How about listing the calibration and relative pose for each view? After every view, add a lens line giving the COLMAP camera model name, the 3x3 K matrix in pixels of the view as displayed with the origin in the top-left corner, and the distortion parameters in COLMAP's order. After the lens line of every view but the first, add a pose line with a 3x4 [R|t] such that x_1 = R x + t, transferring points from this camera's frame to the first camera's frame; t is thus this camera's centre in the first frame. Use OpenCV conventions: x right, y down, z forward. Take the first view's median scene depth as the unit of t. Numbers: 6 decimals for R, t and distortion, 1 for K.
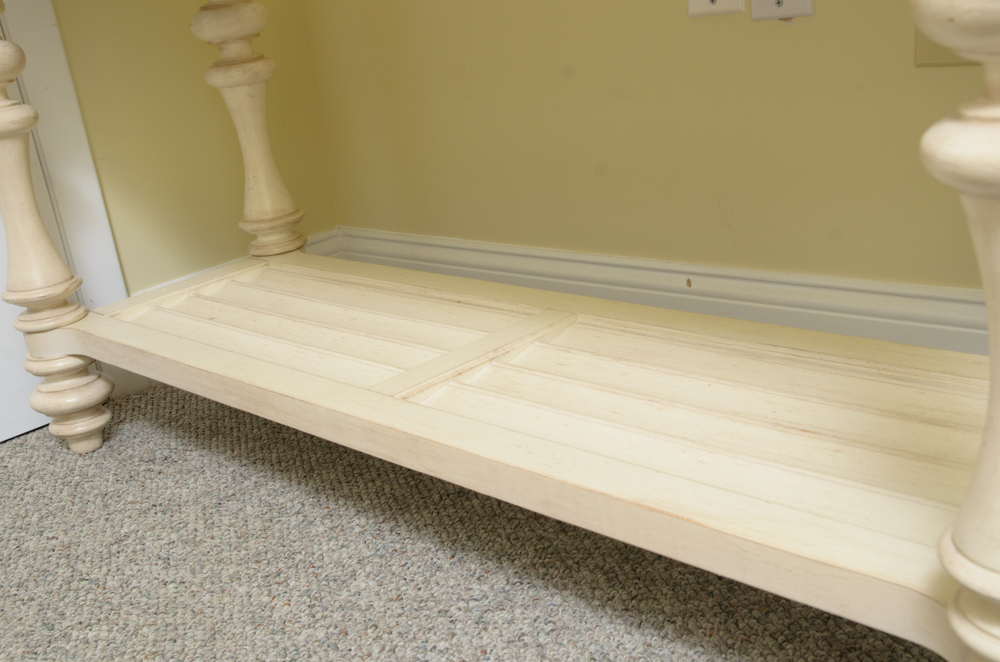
lens RADIAL K [[1160.7, 0, 497.6], [0, 1160.7, 363.6], [0, 0, 1]] dist [-0.013591, 0.200971]
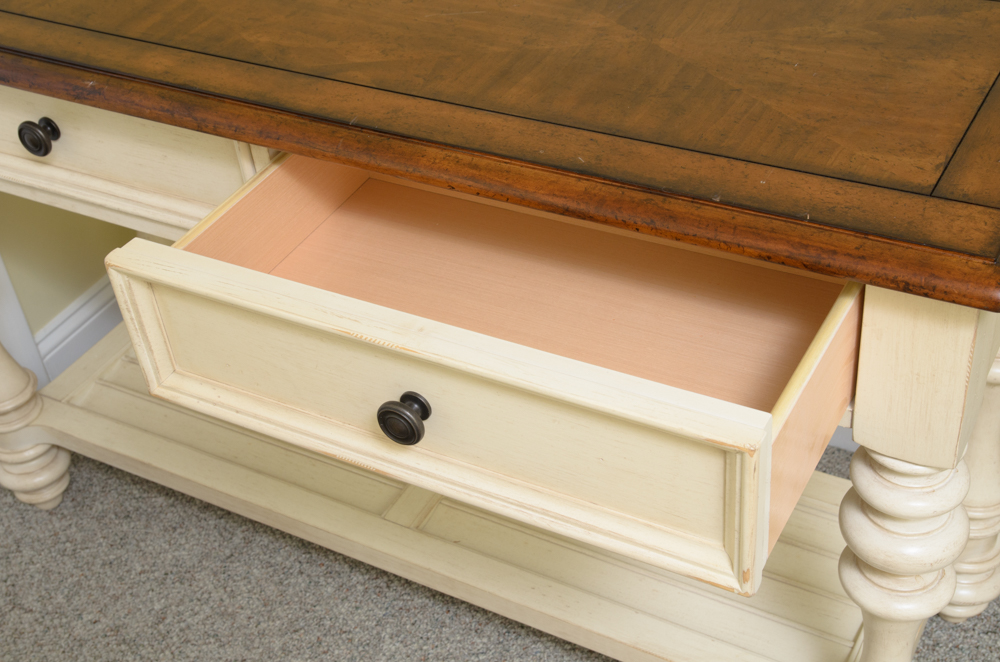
lens RADIAL K [[1374.8, 0, 496.3], [0, 1374.8, 333.1], [0, 0, 1]] dist [0.007632, 0.344047]
pose [[0.956839, -0.138408, 0.255542, -0.341308], [0.058113, 0.952672, 0.298395, -0.606818], [-0.284748, -0.270666, 0.919597, -0.415340]]
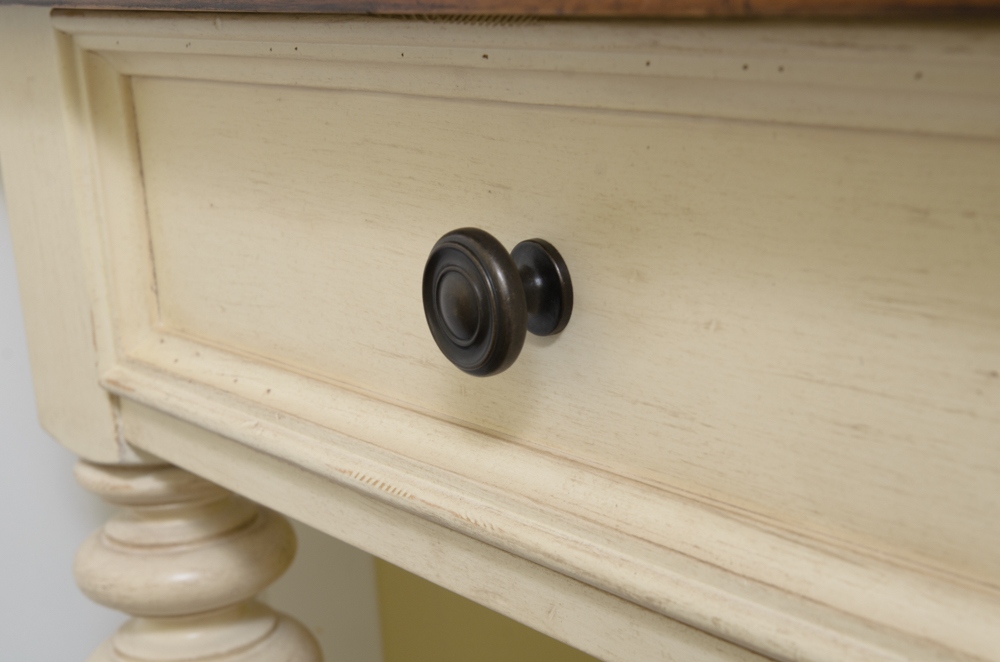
lens RADIAL K [[1876.5, 0, 500.0], [0, 1876.5, 331.0], [0, 0, 1]] dist [0.003633, 0.032398]
pose [[0.986715, 0.097965, -0.129600, -0.333594], [-0.111295, 0.988749, -0.099947, -0.377813], [0.118351, 0.113043, 0.986516, 0.463468]]
